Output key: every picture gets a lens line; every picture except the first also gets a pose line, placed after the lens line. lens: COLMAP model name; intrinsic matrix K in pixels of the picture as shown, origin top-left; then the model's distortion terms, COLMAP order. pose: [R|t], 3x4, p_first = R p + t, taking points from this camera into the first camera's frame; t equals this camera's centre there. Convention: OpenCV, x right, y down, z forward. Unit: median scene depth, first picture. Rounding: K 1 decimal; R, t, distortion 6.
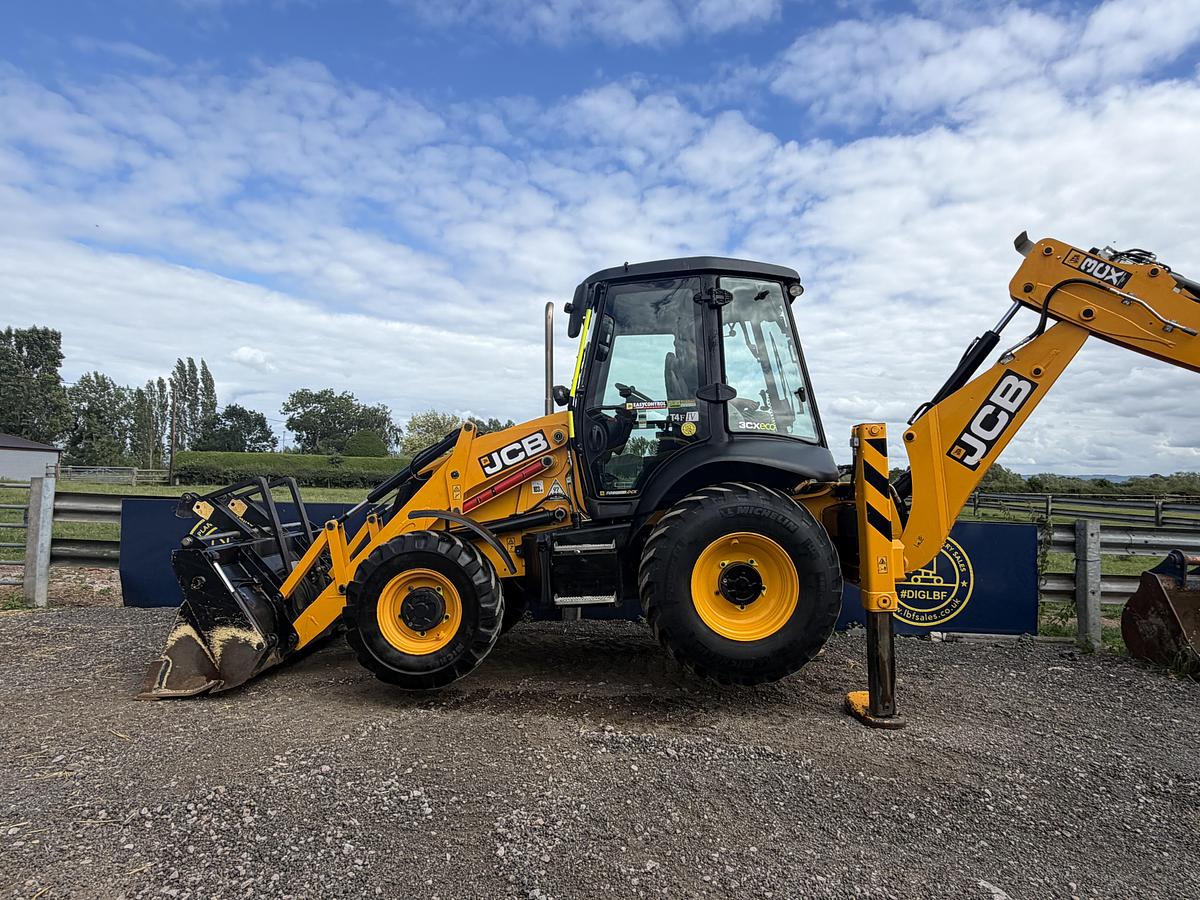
lens RADIAL K [[730.4, 0, 599.3], [0, 730.4, 458.6], [0, 0, 1]] dist [-0.001149, -0.004630]
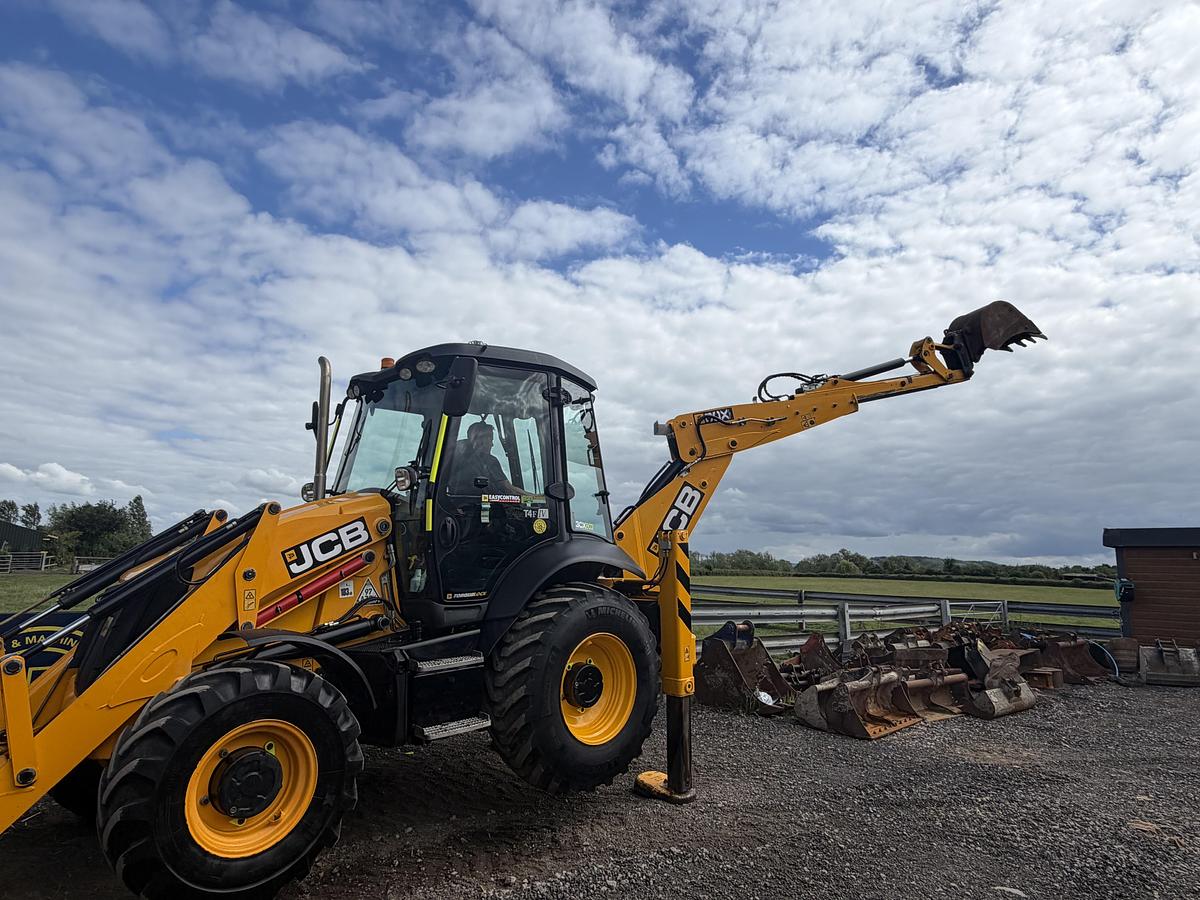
lens RADIAL K [[694.7, 0, 599.5], [0, 694.7, 456.4], [0, 0, 1]] dist [0.006099, -0.020241]
pose [[0.692131, 0.111954, 0.713037, -0.453214], [-0.034012, 0.991859, -0.122716, -0.020703], [-0.720970, 0.060684, 0.690304, 0.279205]]
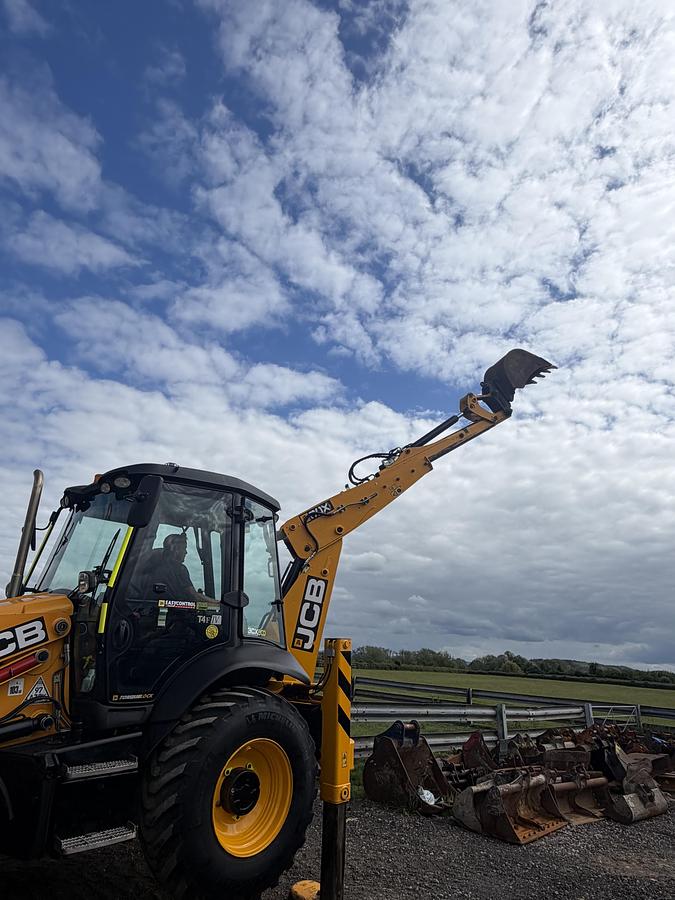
lens RADIAL K [[547.8, 0, 337.5], [0, 547.8, 450.0], [0, 0, 1]] dist [-0.001149, -0.004630]
pose [[0.654860, 0.290454, 0.697707, -0.363684], [-0.071048, 0.942769, -0.325789, -0.039832], [-0.752403, 0.163776, 0.638018, 0.284133]]
